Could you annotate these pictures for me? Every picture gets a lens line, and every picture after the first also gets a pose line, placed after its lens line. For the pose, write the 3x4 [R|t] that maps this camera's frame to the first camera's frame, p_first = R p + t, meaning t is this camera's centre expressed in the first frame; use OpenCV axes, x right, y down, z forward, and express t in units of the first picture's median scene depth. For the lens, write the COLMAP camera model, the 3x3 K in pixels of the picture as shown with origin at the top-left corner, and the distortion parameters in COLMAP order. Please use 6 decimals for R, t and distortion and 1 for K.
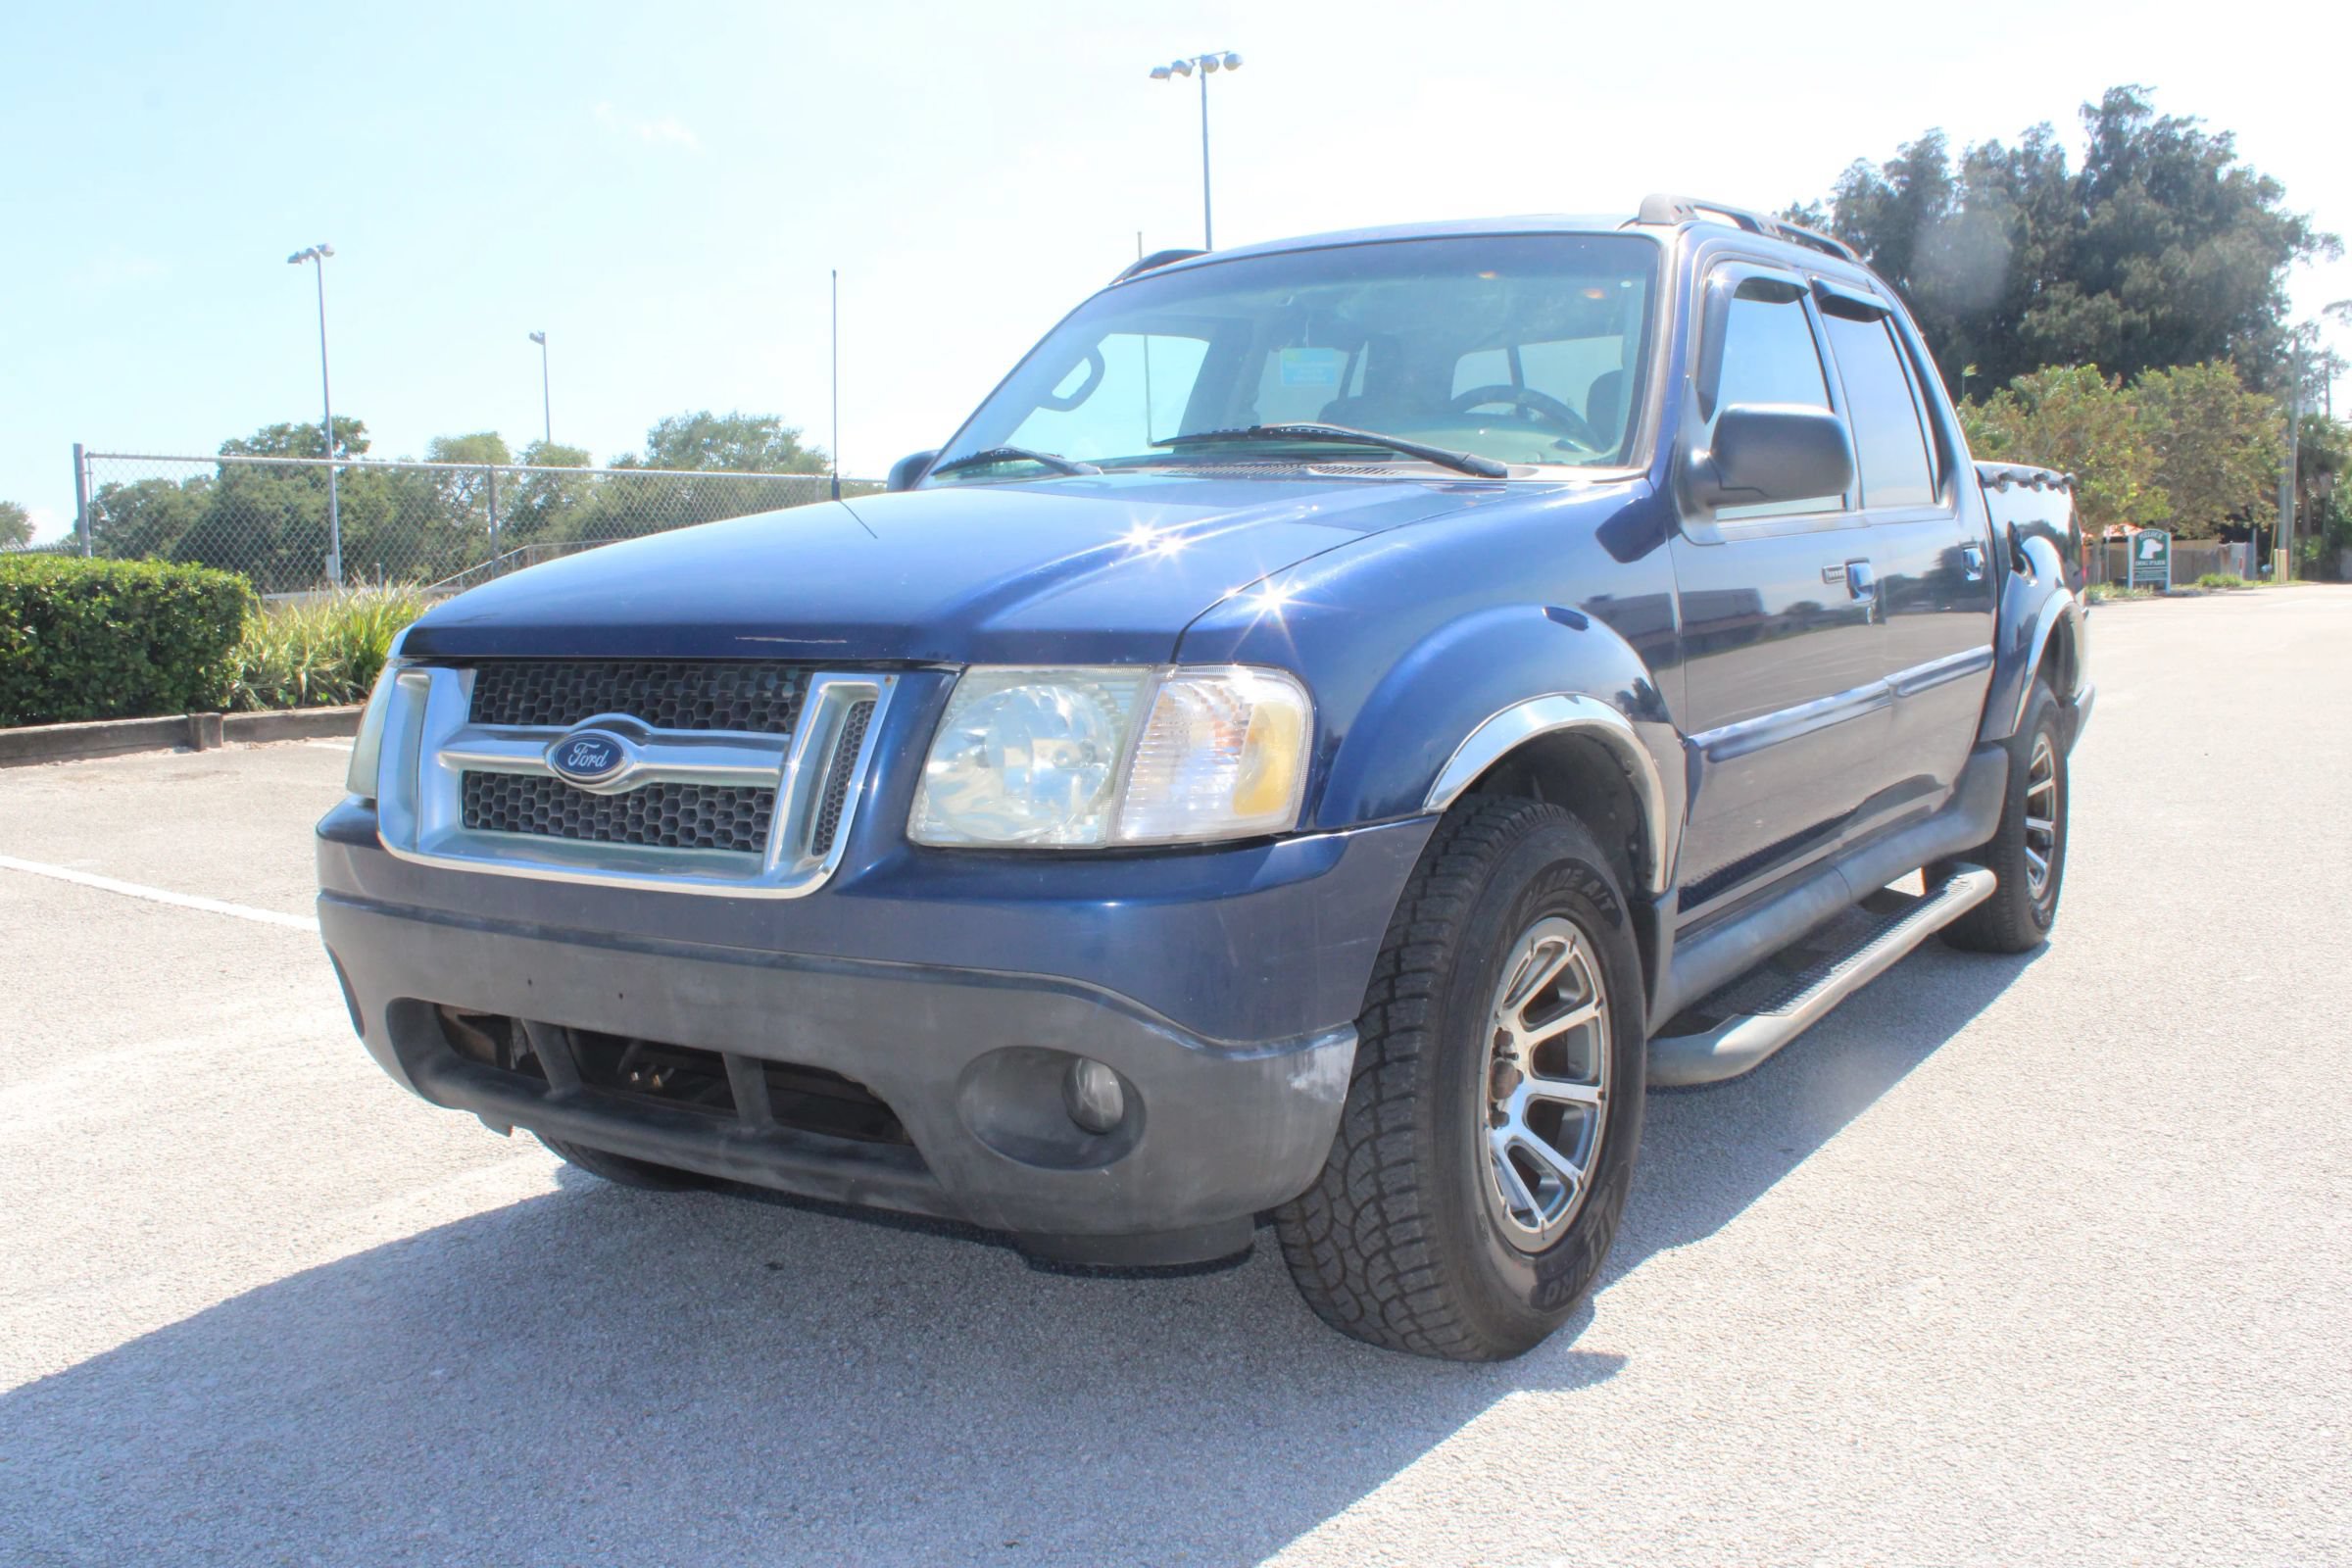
lens RADIAL K [[2057.5, 0, 1166.3], [0, 2057.5, 787.0], [0, 0, 1]] dist [-0.152650, 0.140696]
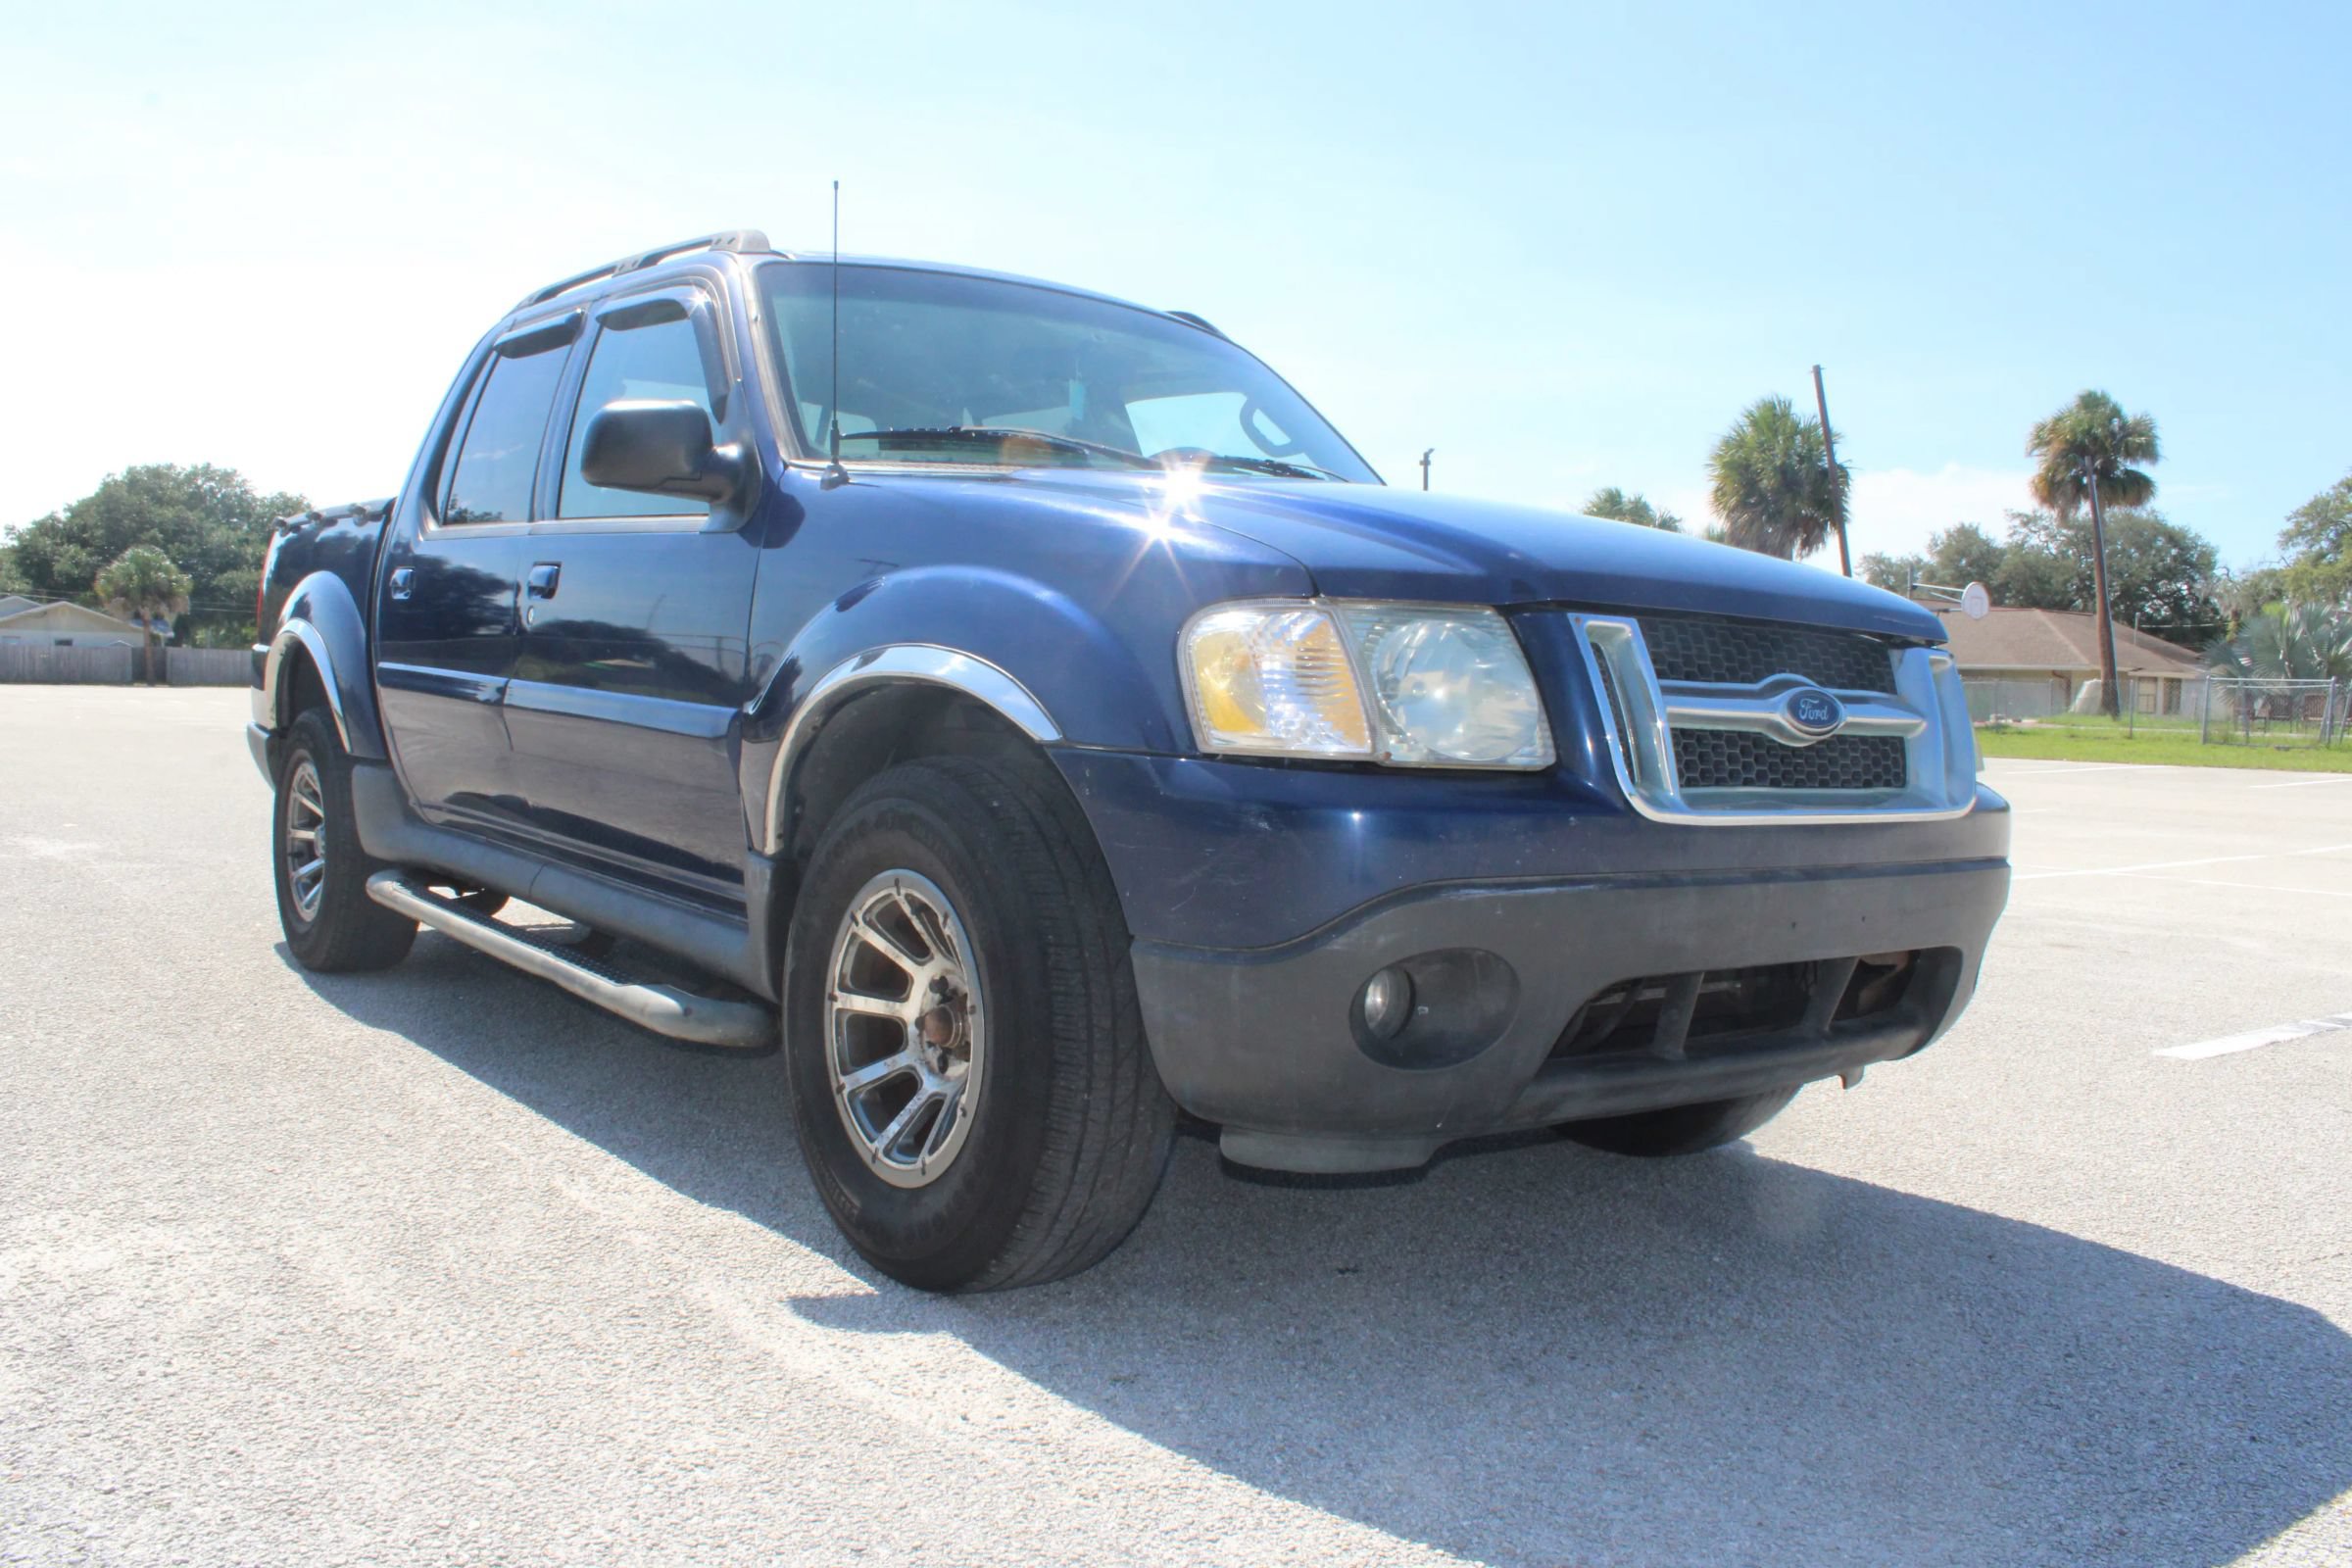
lens RADIAL K [[1918.5, 0, 1151.3], [0, 1918.5, 819.7], [0, 0, 1]] dist [-0.162131, 0.138816]
pose [[0.307006, -0.024945, 0.951380, -1.048425], [0.054588, 0.998472, 0.008565, 0.012090], [-0.950141, 0.049305, 0.307899, 0.790654]]
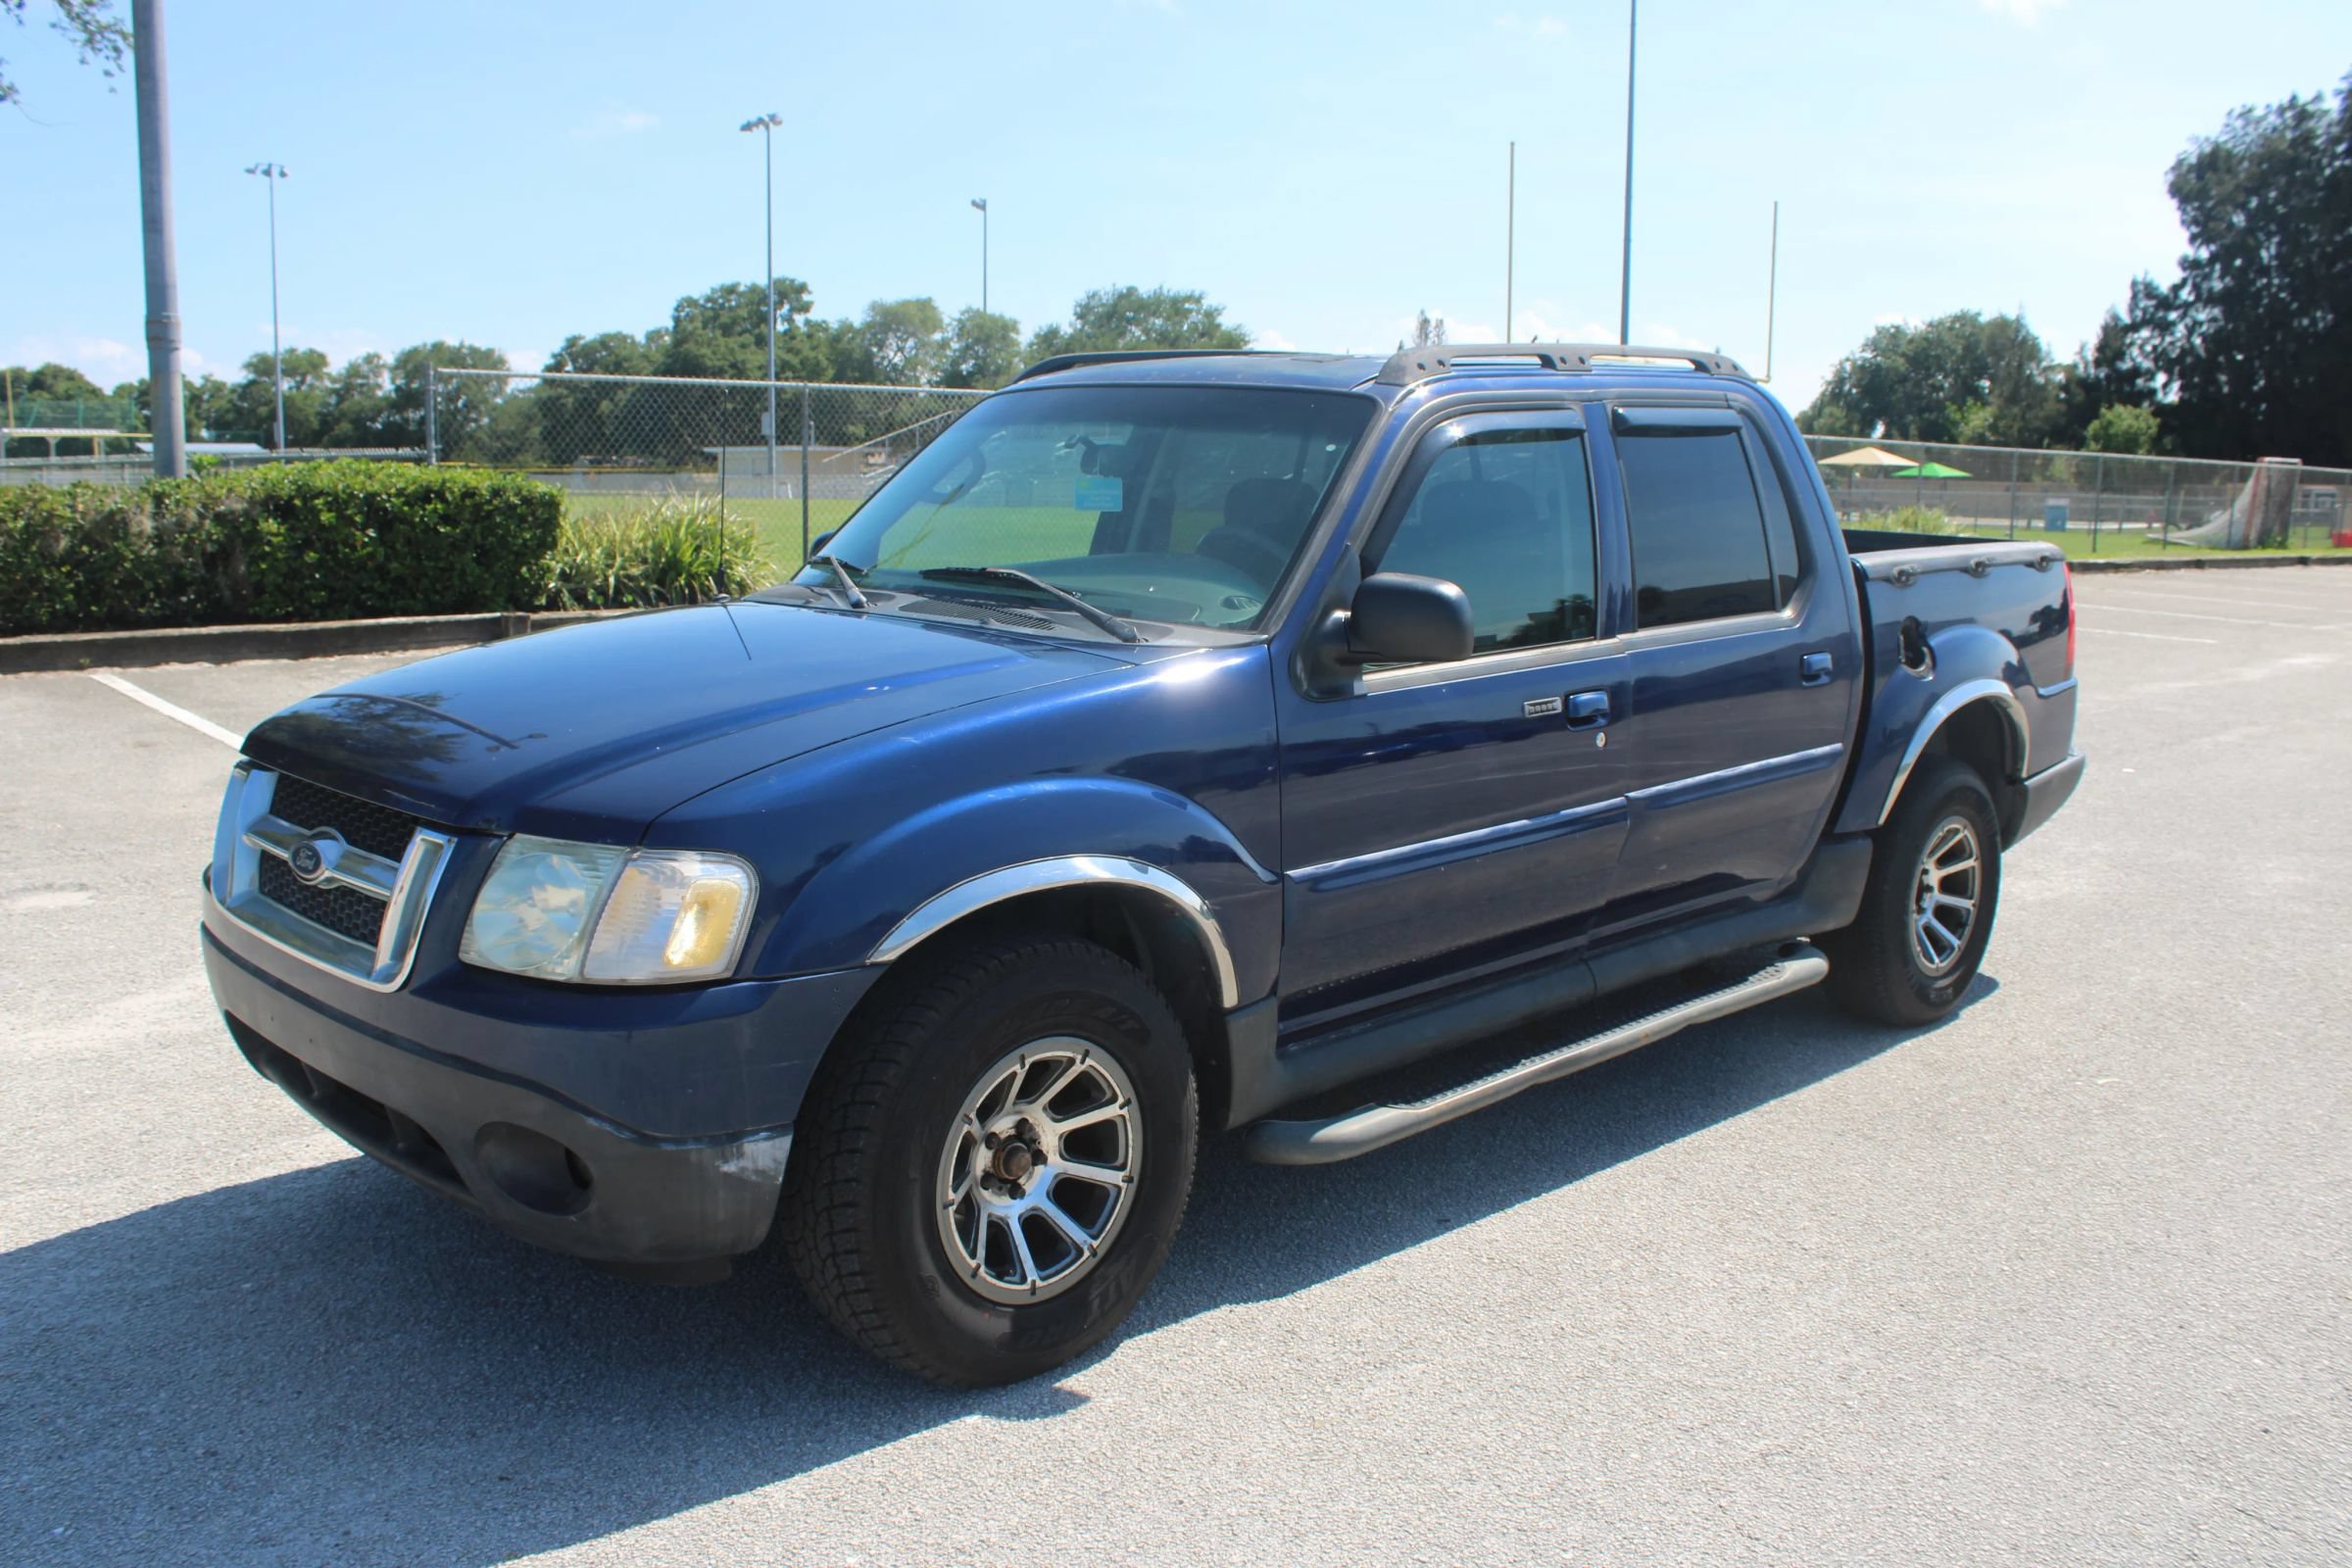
lens RADIAL K [[2057.5, 0, 1169.6], [0, 2057.5, 784.7], [0, 0, 1]] dist [-0.152650, 0.140696]
pose [[0.977848, 0.072326, -0.196424, 0.410882], [-0.060724, 0.996071, 0.064464, -0.142661], [0.200315, -0.051109, 0.978398, -0.144721]]
